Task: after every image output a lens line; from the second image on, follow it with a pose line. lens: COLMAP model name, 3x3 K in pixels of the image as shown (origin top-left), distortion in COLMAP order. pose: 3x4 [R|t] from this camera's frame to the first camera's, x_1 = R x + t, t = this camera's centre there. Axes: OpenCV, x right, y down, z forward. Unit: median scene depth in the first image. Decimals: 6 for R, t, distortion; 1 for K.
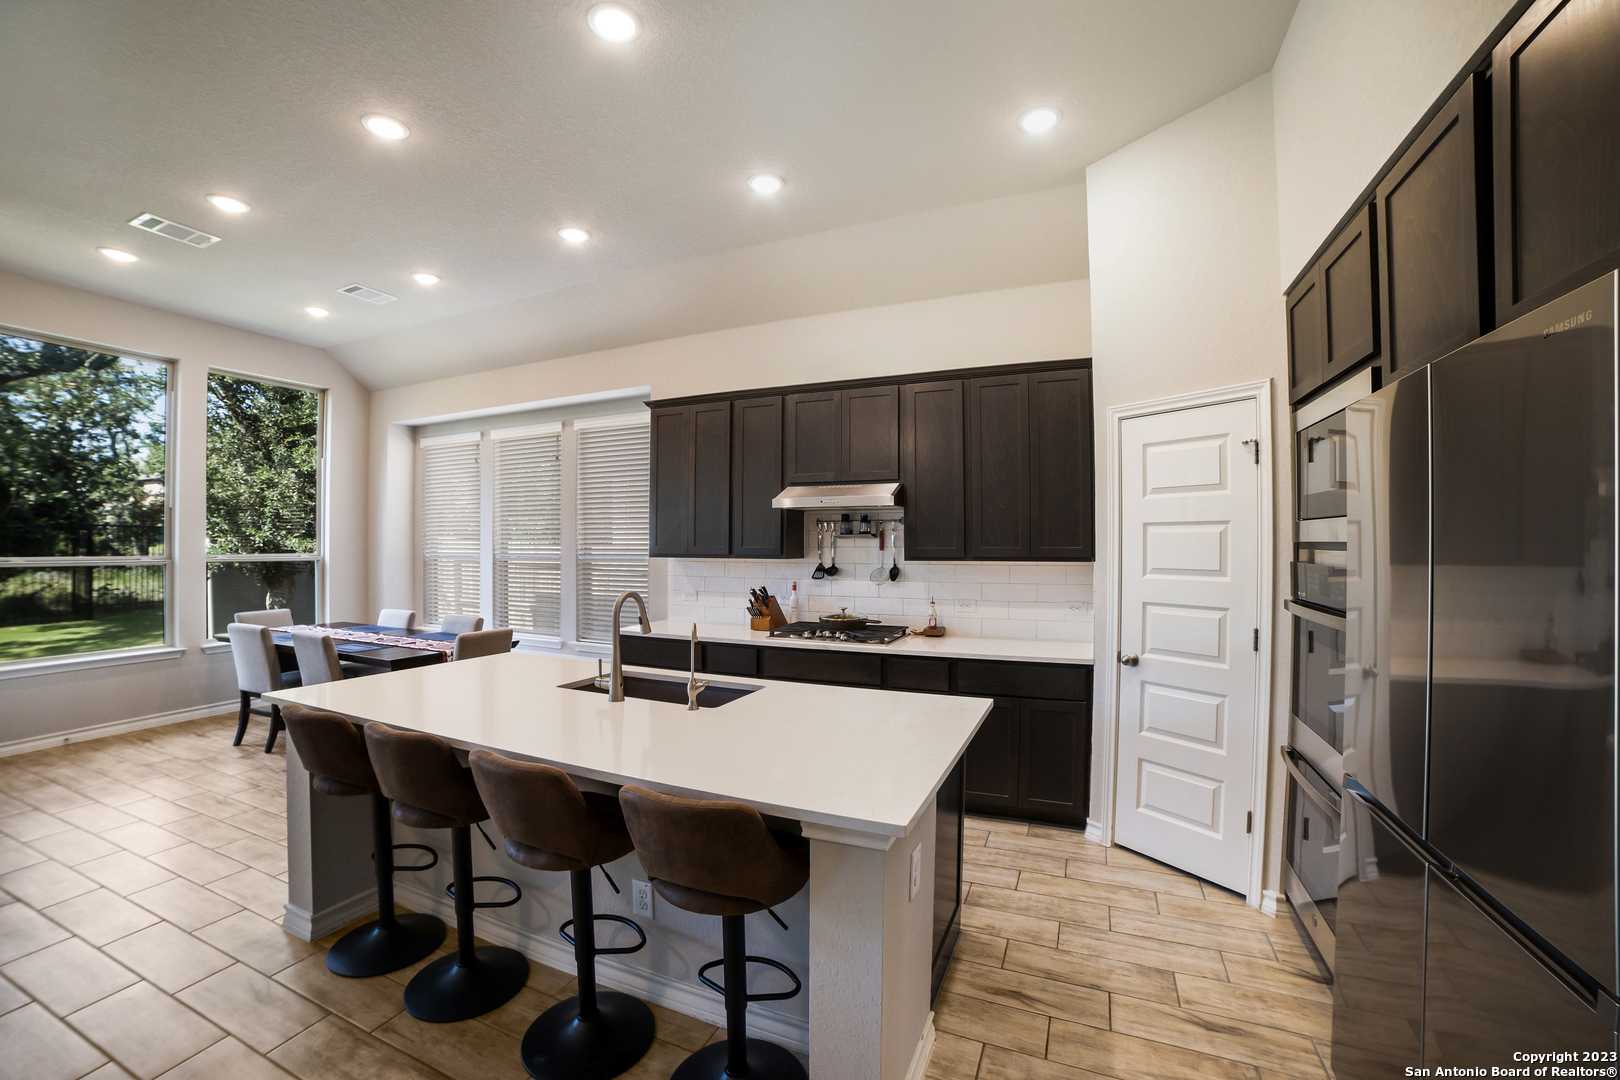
lens RADIAL K [[629.5, 0, 807.5], [0, 629.5, 535.1], [0, 0, 1]] dist [-0.045956, 0.004515]
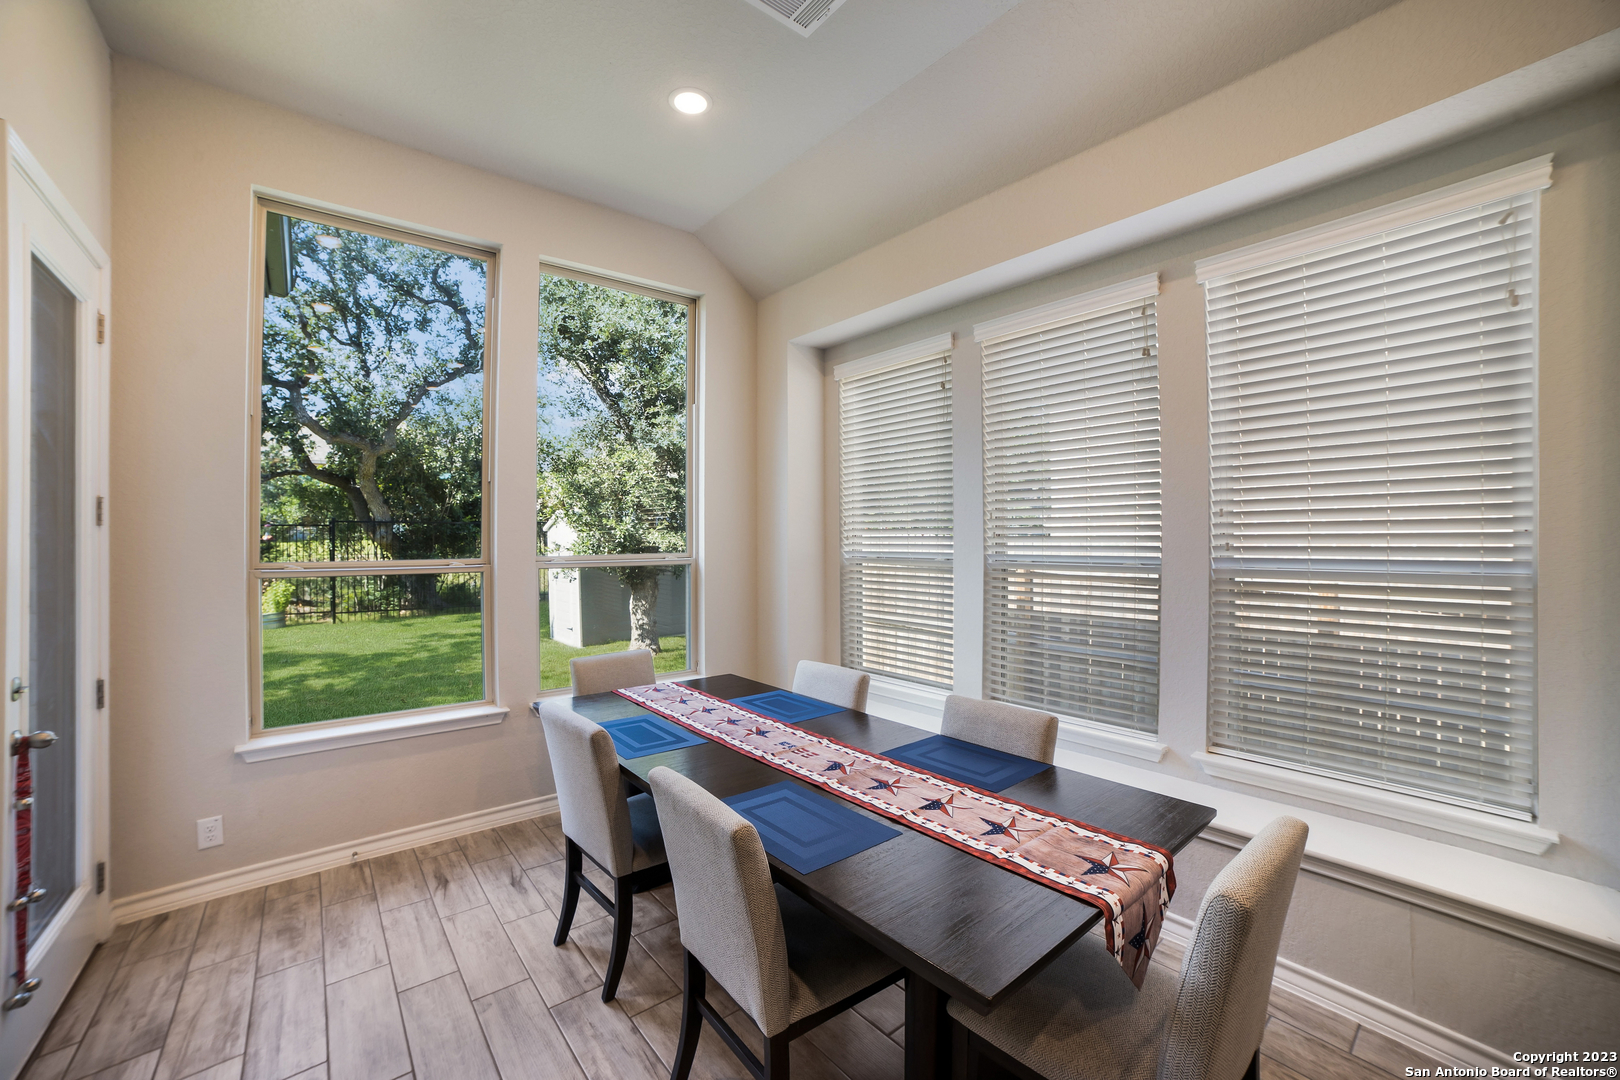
lens RADIAL K [[629.5, 0, 818.9], [0, 629.5, 535.9], [0, 0, 1]] dist [-0.045956, 0.004515]
pose [[0.902093, -0.003353, -0.431528, -0.303743], [0.005351, 0.999980, 0.003416, 0.008193], [0.431507, -0.005391, 0.902093, 0.361693]]
